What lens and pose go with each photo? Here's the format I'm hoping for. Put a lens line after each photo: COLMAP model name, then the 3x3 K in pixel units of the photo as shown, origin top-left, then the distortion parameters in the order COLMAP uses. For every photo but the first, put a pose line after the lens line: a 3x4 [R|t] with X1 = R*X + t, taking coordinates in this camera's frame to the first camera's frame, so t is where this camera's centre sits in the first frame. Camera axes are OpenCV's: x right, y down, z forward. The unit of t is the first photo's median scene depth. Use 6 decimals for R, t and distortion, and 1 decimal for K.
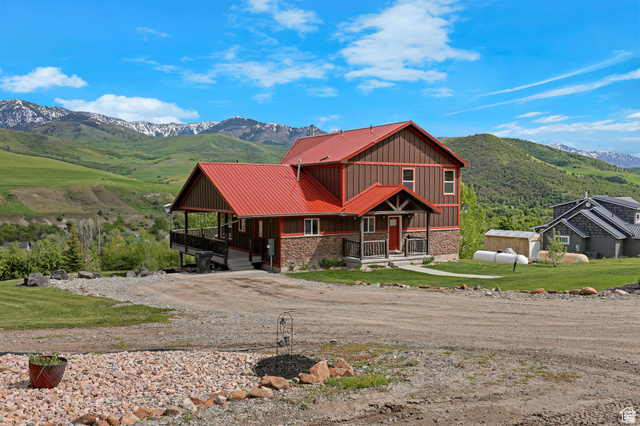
lens RADIAL K [[565.7, 0, 320.0], [0, 565.7, 213.0], [0, 0, 1]] dist [0.010407, 0.001506]
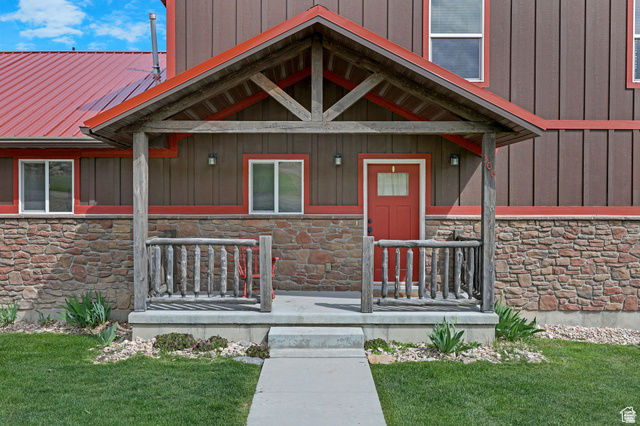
lens RADIAL K [[565.7, 0, 320.0], [0, 565.7, 213.0], [0, 0, 1]] dist [0.010407, 0.001506]
pose [[0.848542, 0.002447, -0.529122, 0.245509], [-0.022880, 0.999224, -0.032072, 0.040683], [0.528633, 0.039321, 0.847939, 0.731426]]
